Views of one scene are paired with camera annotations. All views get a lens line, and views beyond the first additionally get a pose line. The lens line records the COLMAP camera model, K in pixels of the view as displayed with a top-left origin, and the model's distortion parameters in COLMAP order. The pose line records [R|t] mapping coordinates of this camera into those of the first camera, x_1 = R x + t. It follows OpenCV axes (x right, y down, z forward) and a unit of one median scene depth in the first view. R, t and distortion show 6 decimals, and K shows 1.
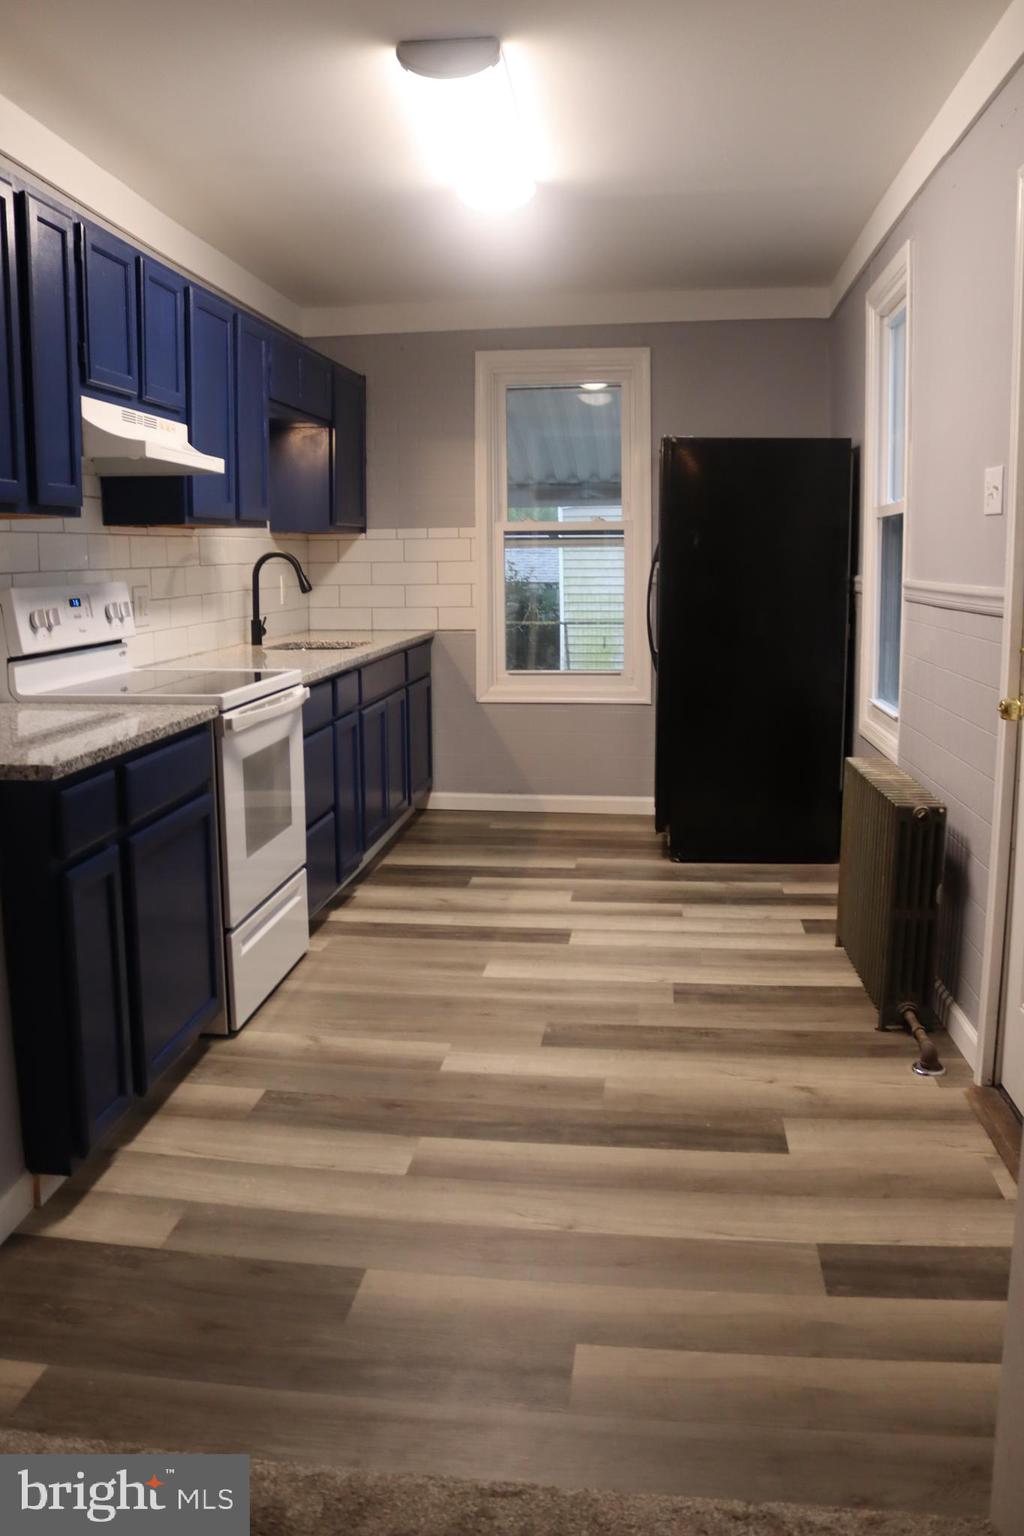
lens RADIAL K [[1273.5, 0, 506.2], [0, 1273.5, 750.3], [0, 0, 1]] dist [-0.165102, 0.144573]
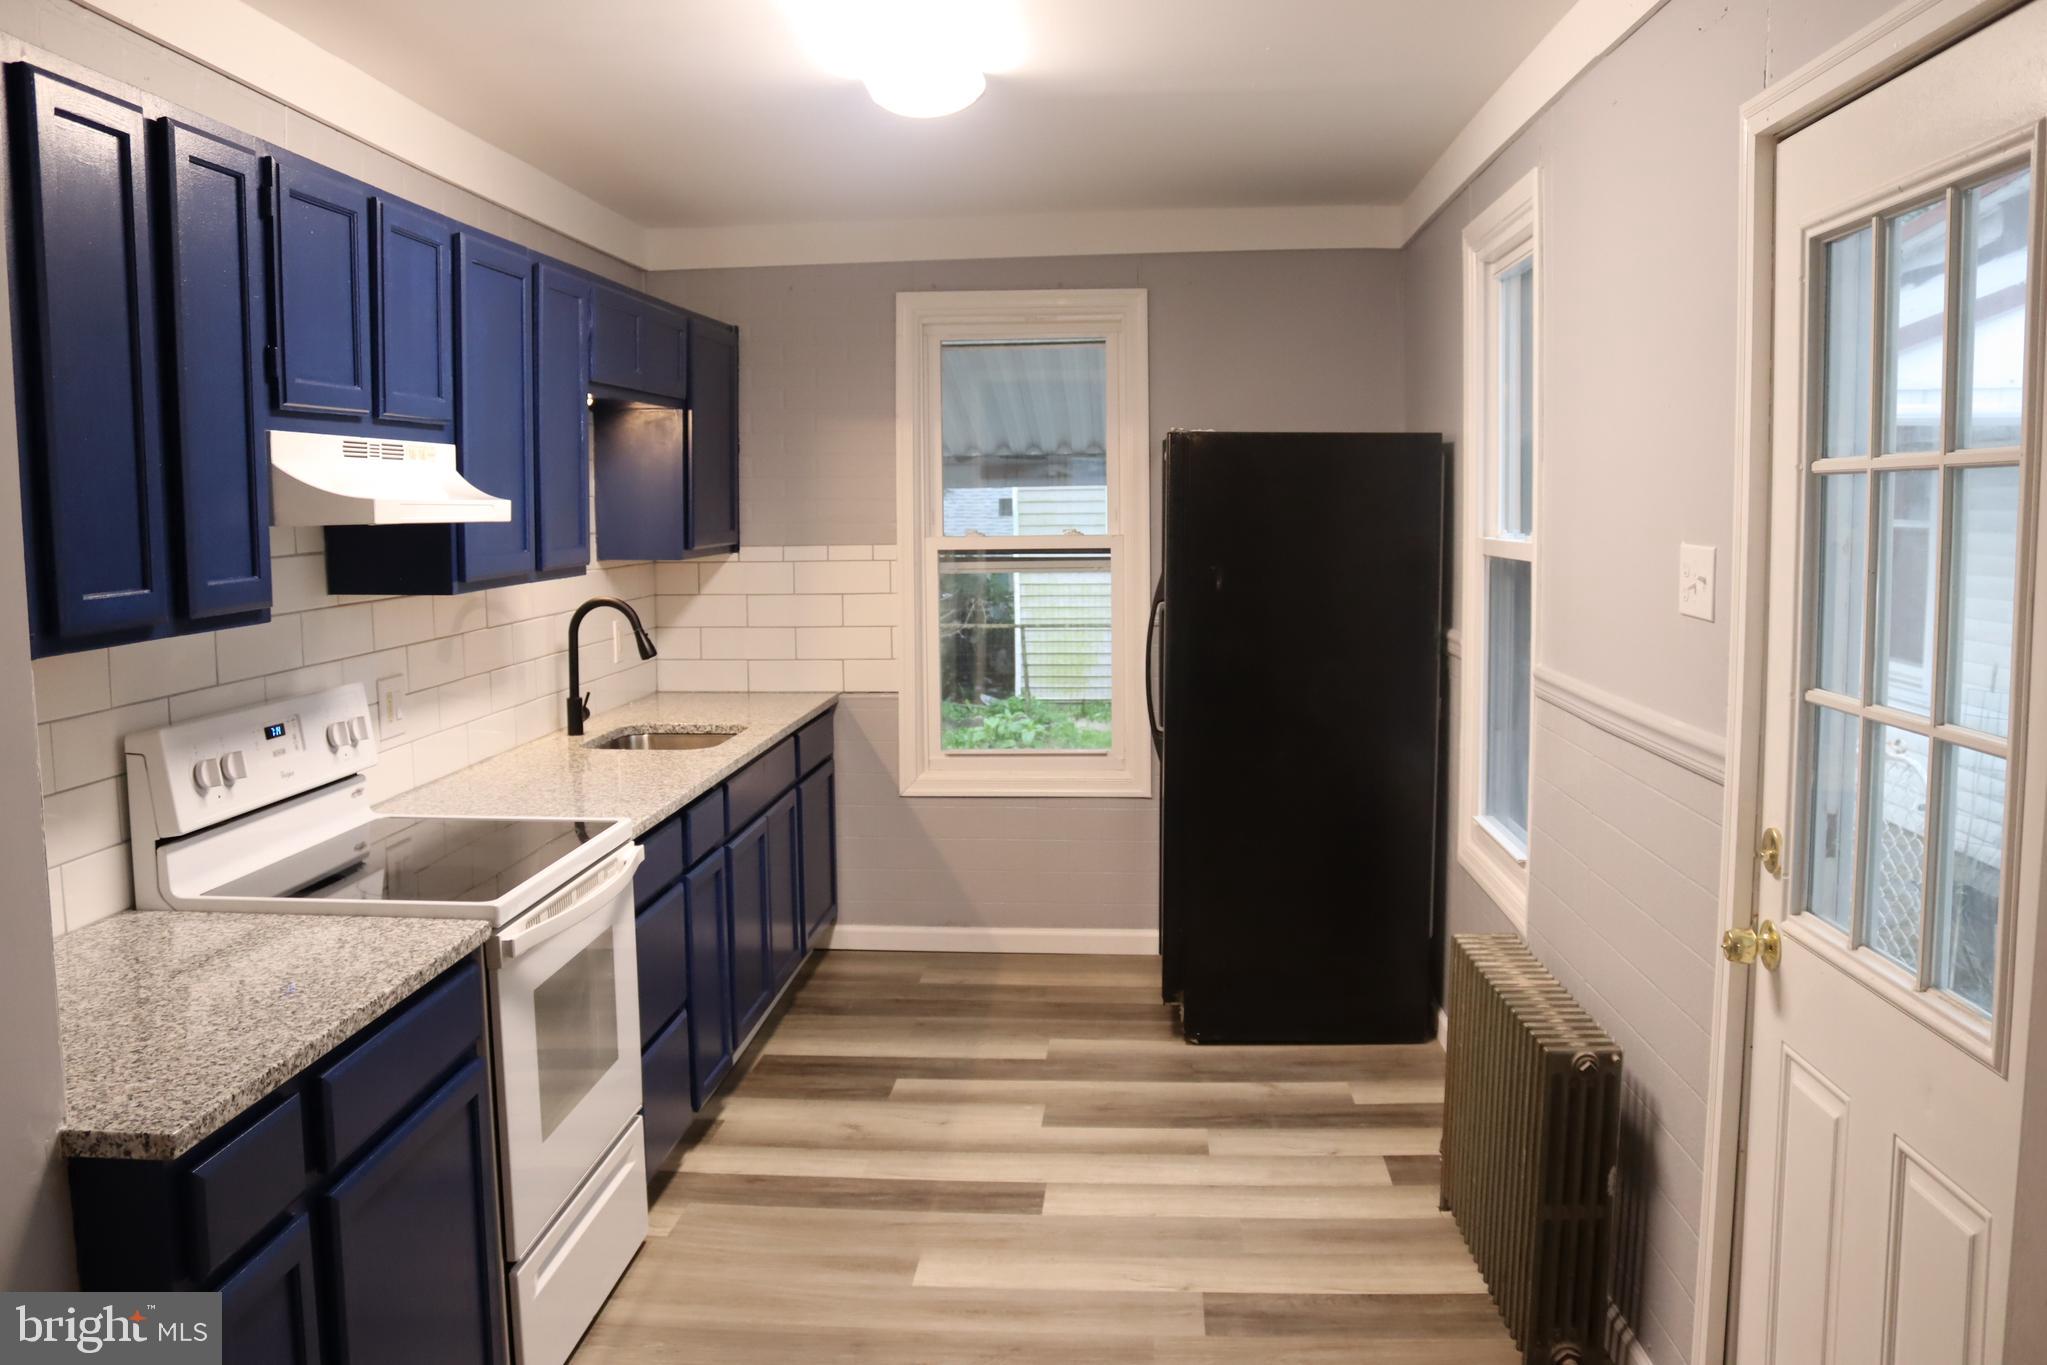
lens RADIAL K [[1697.1, 0, 1030.8], [0, 1697.1, 673.0], [0, 0, 1]] dist [-0.165102, 0.144573]
pose [[0.998580, -0.006863, 0.052823, -0.000775], [0.009599, 0.998616, -0.051716, -0.085763], [-0.052394, 0.052150, 0.997264, 0.111186]]
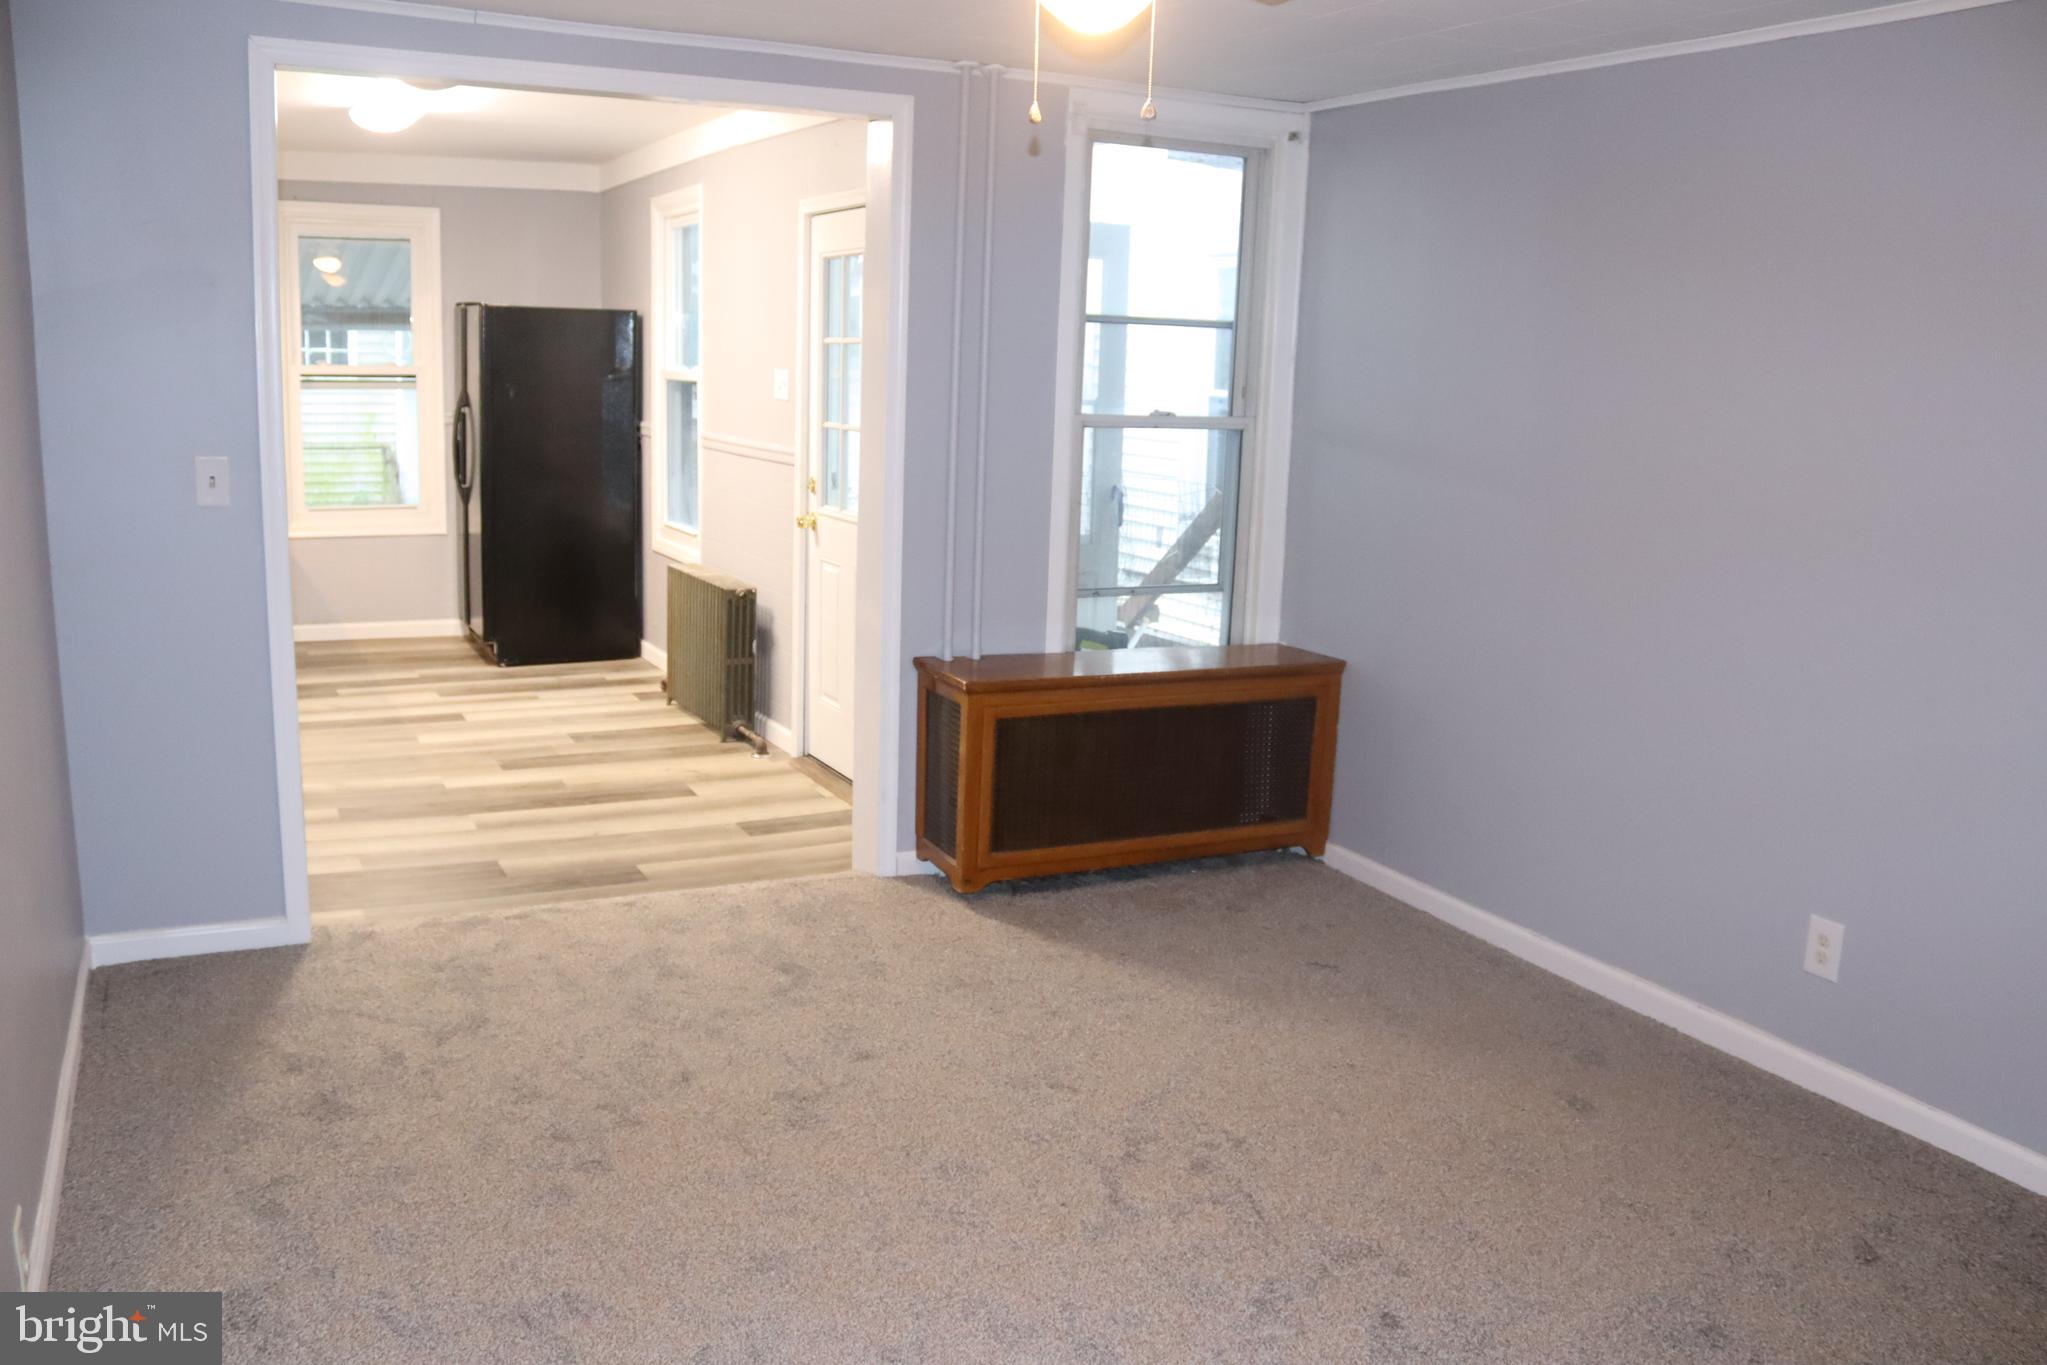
lens RADIAL K [[1628.8, 0, 1021.6], [0, 1628.8, 690.0], [0, 0, 1]] dist [-0.148612, 0.037886]
pose [[0.827210, -0.077304, 0.556549, -0.381396], [0.044973, 0.996422, 0.071557, 0.032236], [-0.560090, -0.034163, 0.827727, -0.639600]]
